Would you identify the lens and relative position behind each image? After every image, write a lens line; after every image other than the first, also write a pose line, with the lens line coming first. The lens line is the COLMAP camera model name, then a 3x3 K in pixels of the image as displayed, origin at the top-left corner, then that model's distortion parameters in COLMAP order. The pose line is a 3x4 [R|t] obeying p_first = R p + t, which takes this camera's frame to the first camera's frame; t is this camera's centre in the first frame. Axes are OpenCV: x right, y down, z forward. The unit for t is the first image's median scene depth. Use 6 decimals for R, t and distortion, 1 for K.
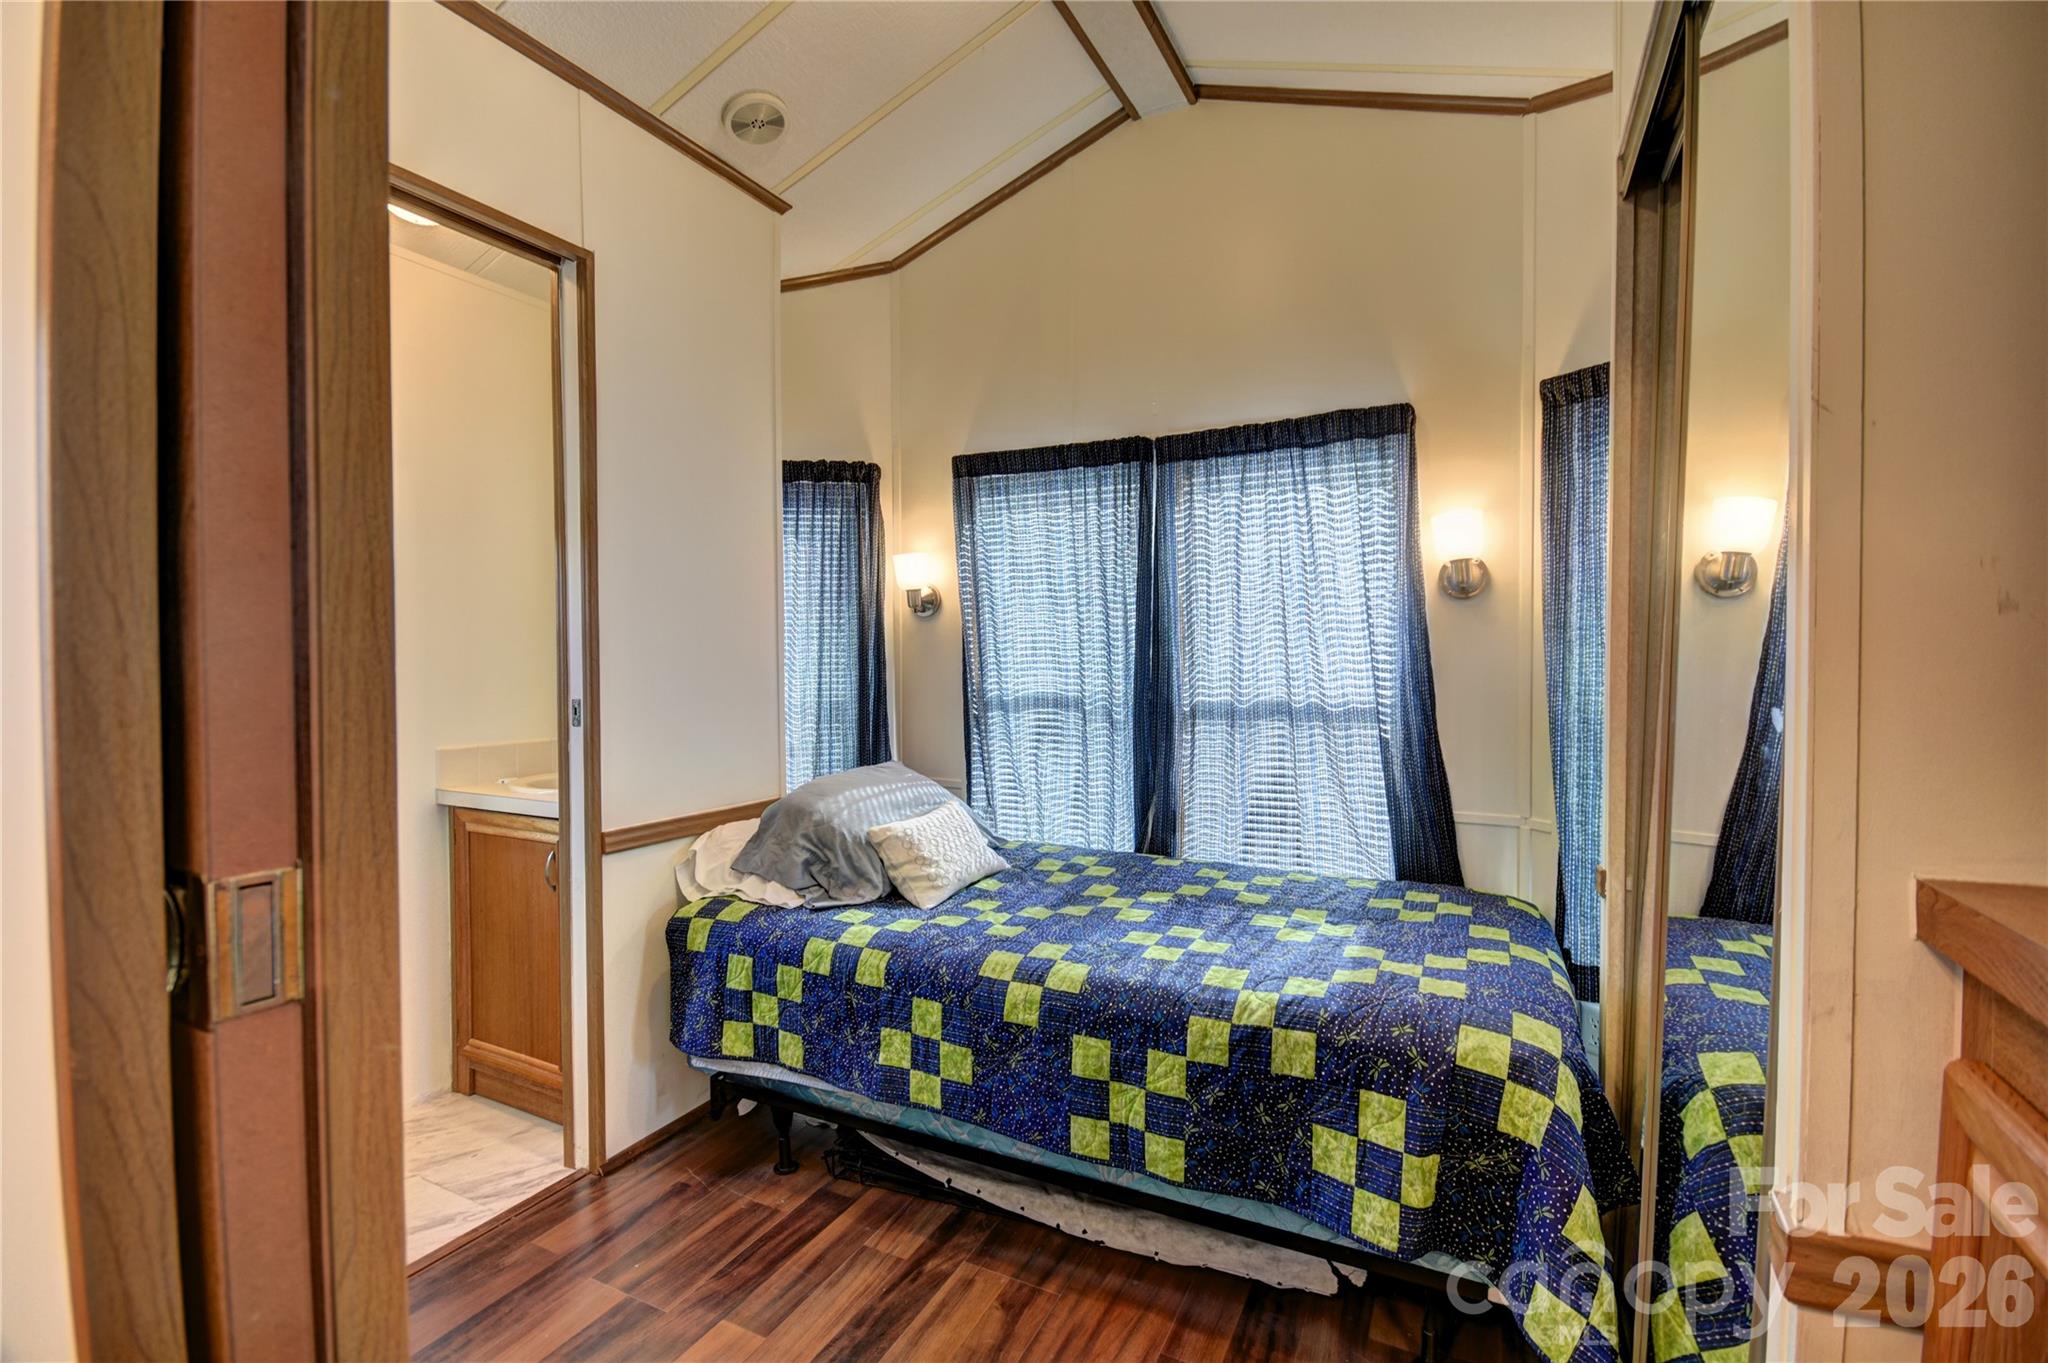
lens RADIAL K [[914.0, 0, 1032.2], [0, 914.0, 672.0], [0, 0, 1]] dist [-0.014982, -0.003167]
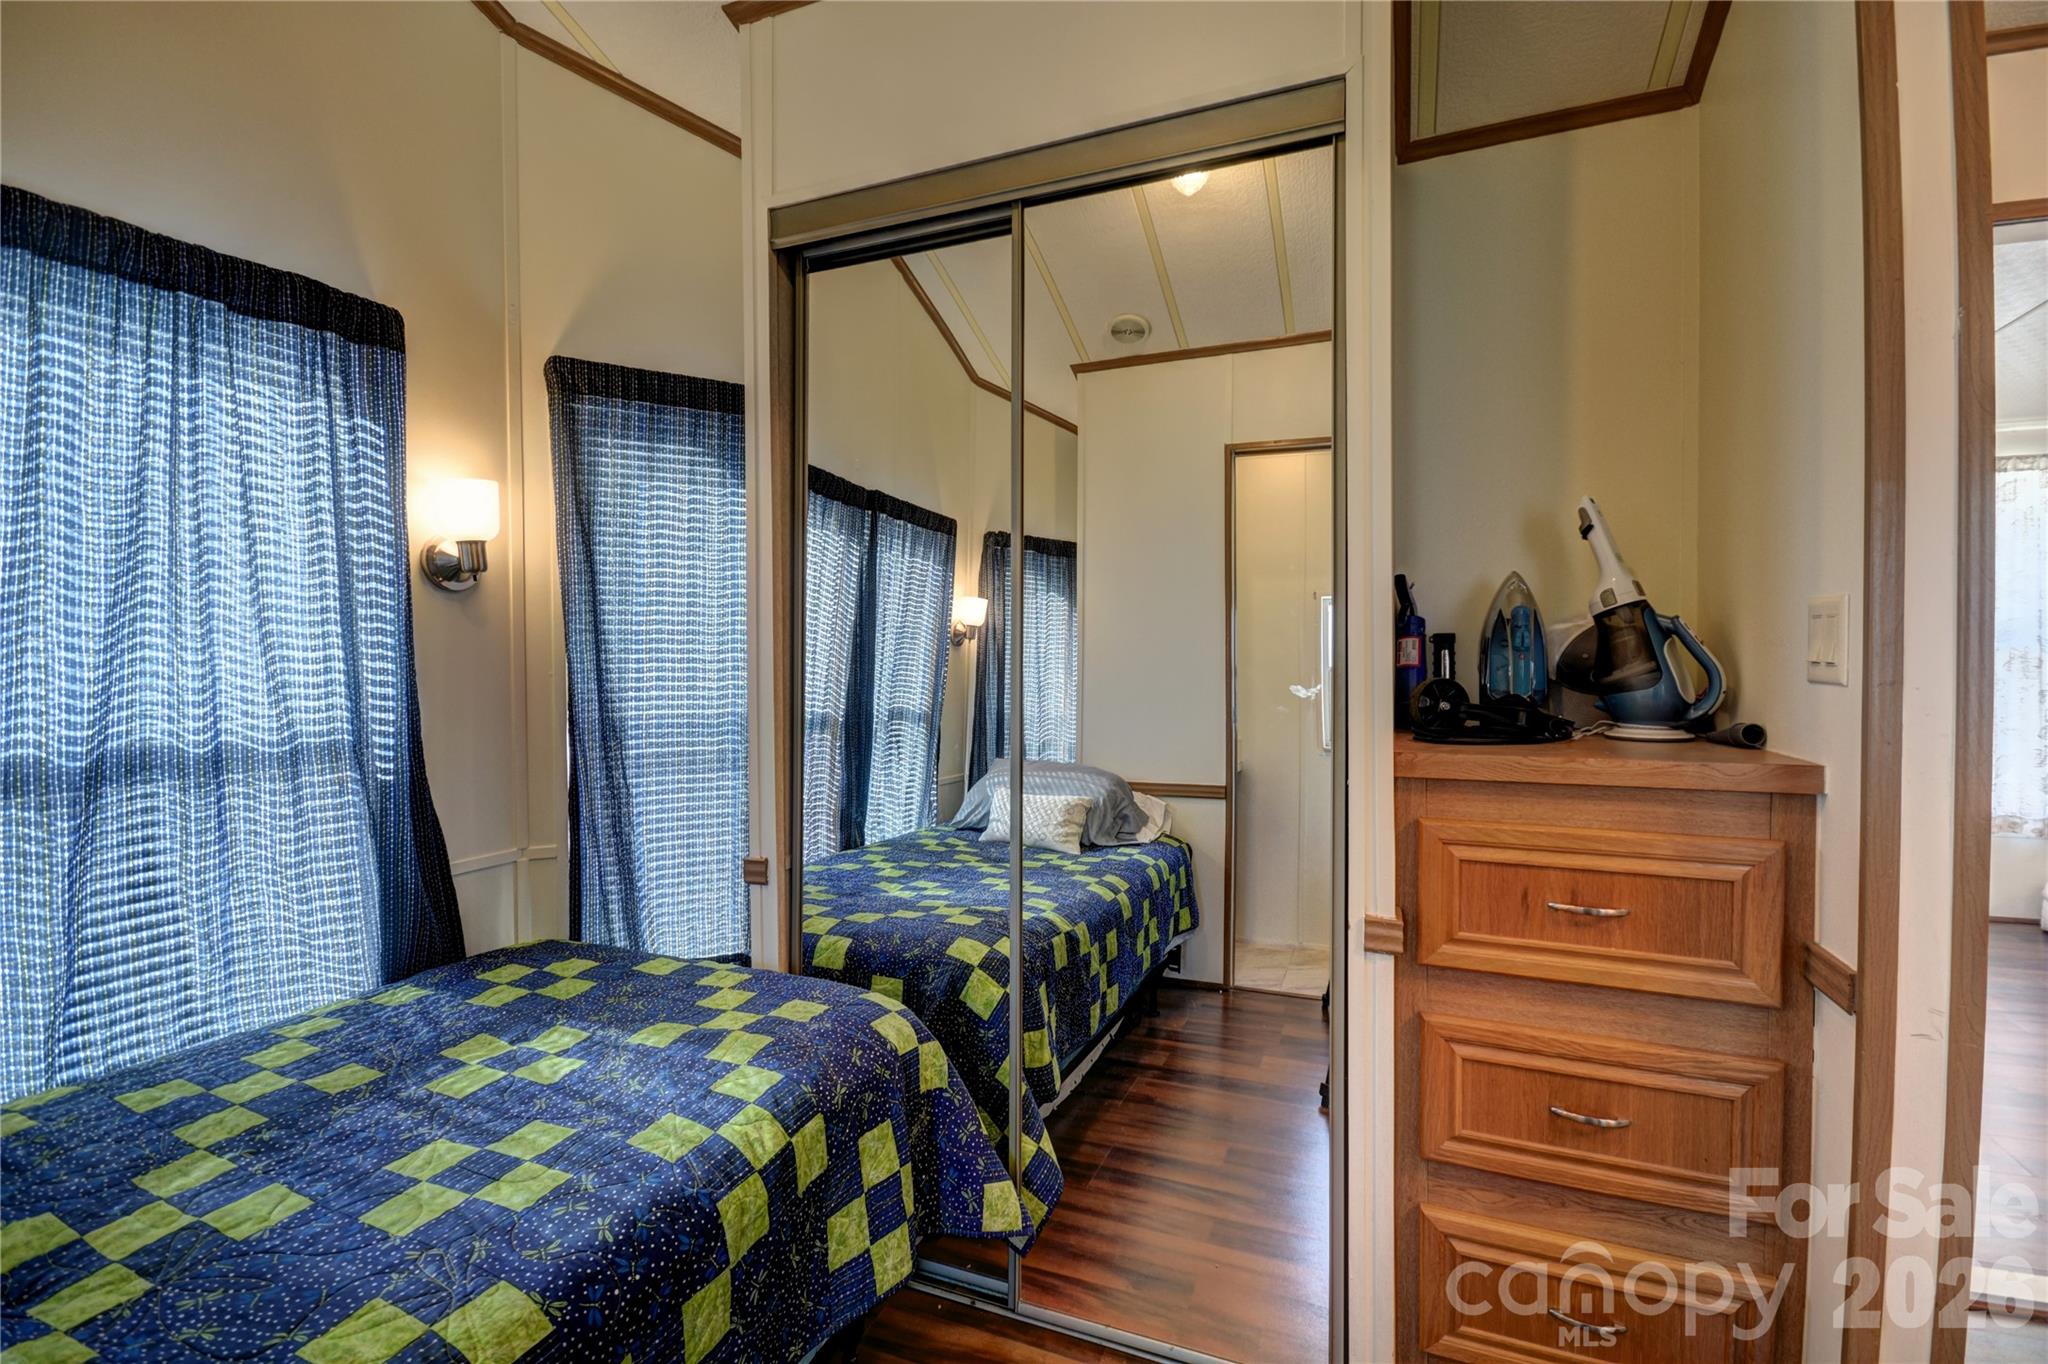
lens RADIAL K [[914.0, 0, 1023.6], [0, 914.0, 672.4], [0, 0, 1]] dist [-0.014982, -0.003167]
pose [[-0.087351, -0.017477, 0.996024, -0.413131], [0.027524, 0.999422, 0.019950, -0.012677], [-0.995797, 0.029157, -0.086820, 0.688877]]
